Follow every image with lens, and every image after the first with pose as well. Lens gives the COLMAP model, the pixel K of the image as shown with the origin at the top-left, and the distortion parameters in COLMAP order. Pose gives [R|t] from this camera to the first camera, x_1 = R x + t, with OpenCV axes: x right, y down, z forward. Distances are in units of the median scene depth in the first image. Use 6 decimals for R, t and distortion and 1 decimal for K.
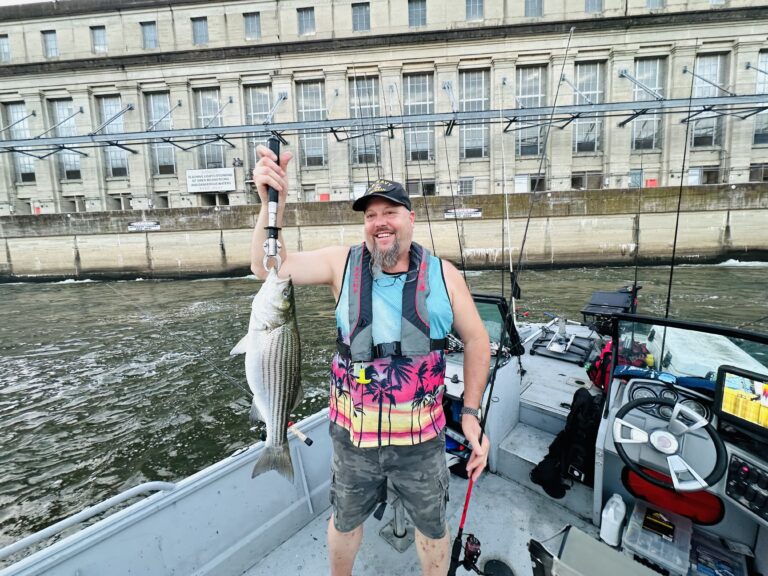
lens RADIAL K [[348.3, 0, 352.6], [0, 348.3, 292.0], [0, 0, 1]] dist [-0.002621, -0.002473]
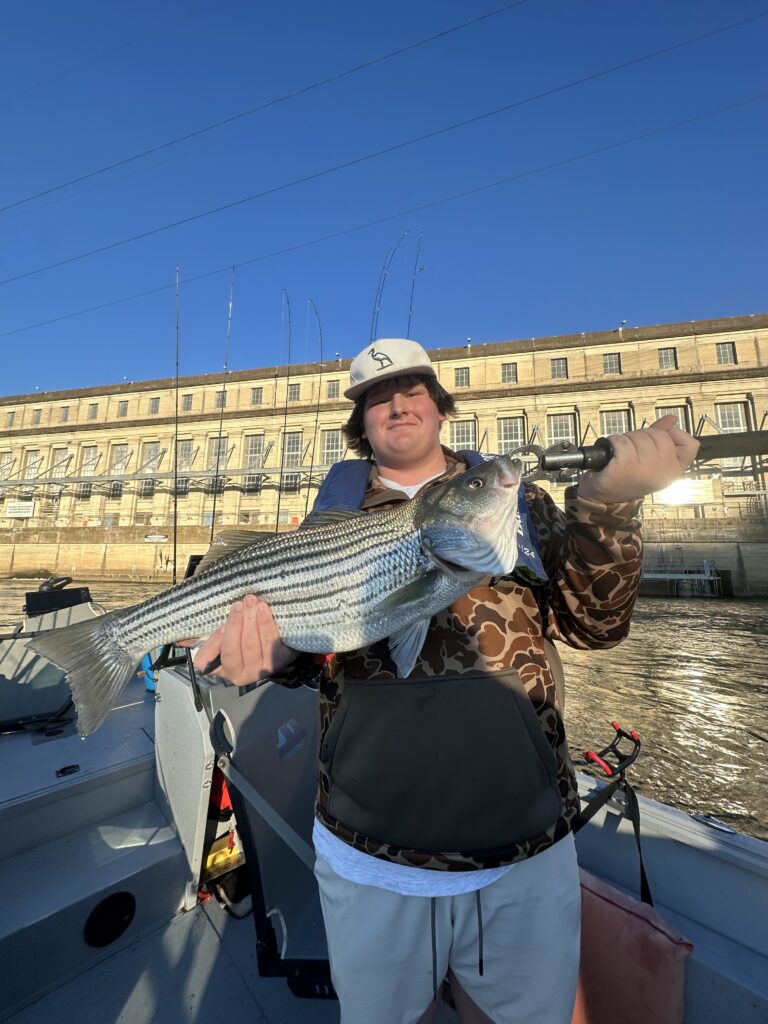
lens RADIAL K [[318.7, 0, 381.2], [0, 318.7, 528.7], [0, 0, 1]] dist [-0.000564, -0.000003]
pose [[0.992770, 0.031537, -0.115819, 1.006296], [-0.057673, 0.971523, -0.229820, -0.024452], [0.105273, 0.234838, 0.966317, -0.075419]]
